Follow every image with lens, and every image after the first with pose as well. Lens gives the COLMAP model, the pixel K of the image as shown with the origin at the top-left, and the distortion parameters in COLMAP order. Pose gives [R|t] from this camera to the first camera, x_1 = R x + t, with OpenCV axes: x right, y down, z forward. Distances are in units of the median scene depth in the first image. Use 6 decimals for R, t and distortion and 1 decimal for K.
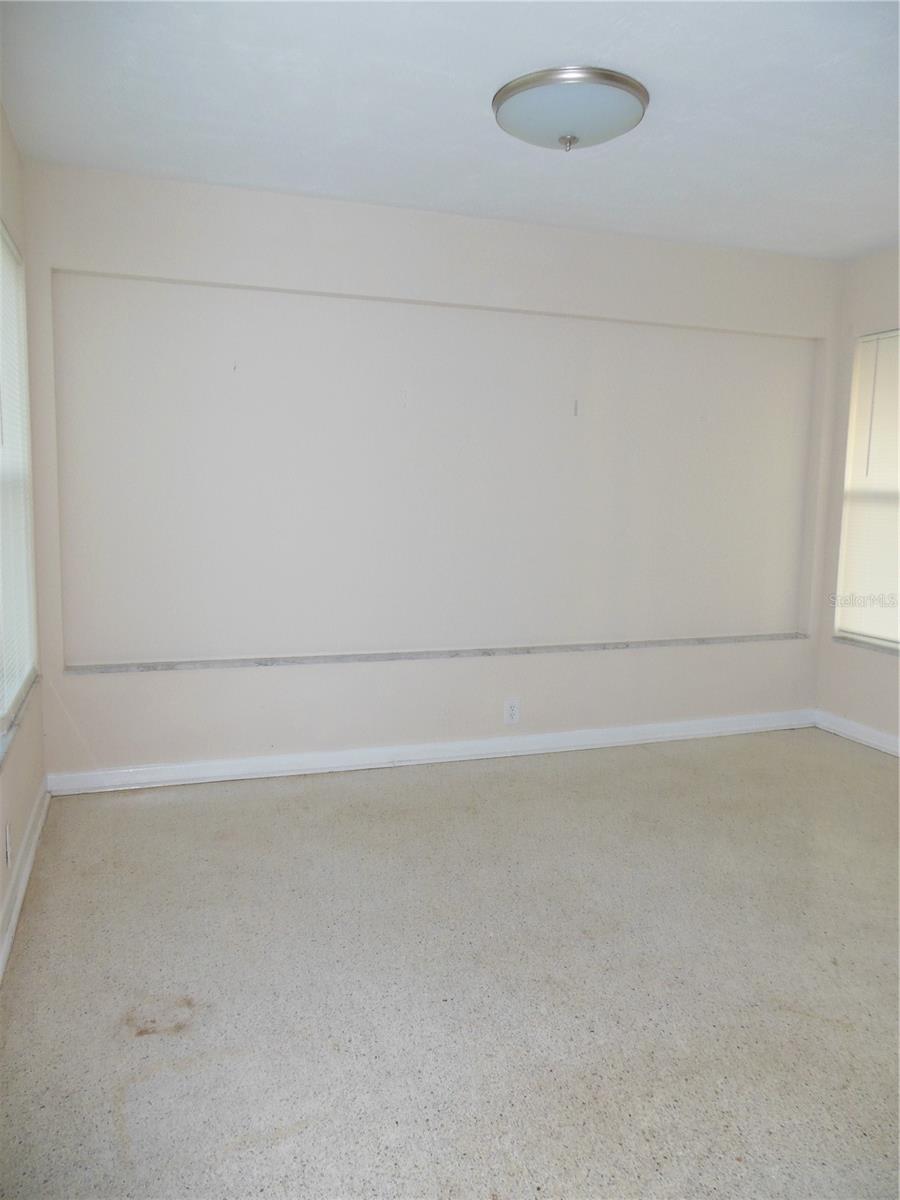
lens RADIAL K [[887.5, 0, 450.0], [0, 887.5, 600.0], [0, 0, 1]] dist [-0.010385, -0.002207]
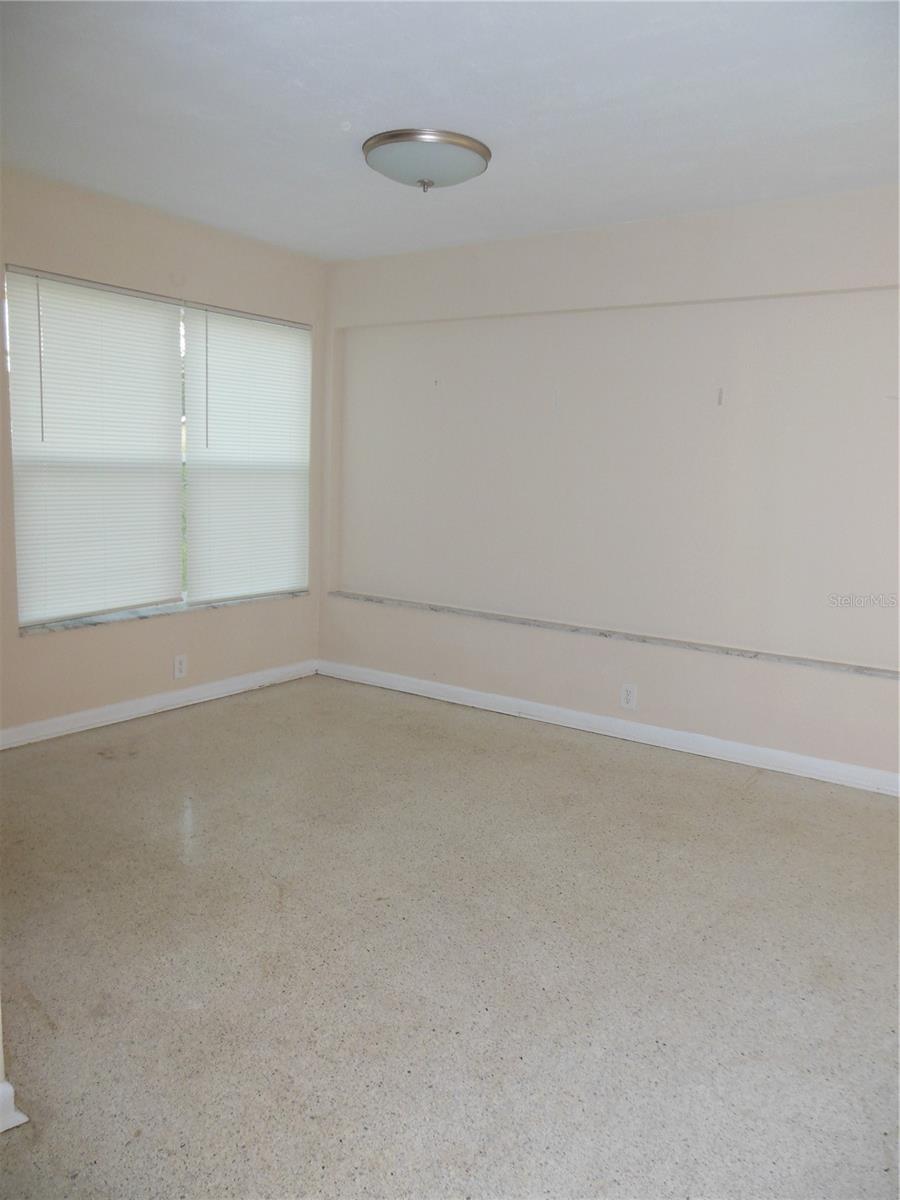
lens RADIAL K [[894.5, 0, 448.4], [0, 894.5, 584.0], [0, 0, 1]] dist [-0.010399, -0.002914]
pose [[0.579011, 0.104674, -0.808572, 0.842903], [-0.119566, 0.991904, 0.042787, -0.024862], [0.806505, 0.071904, 0.586839, 0.235009]]
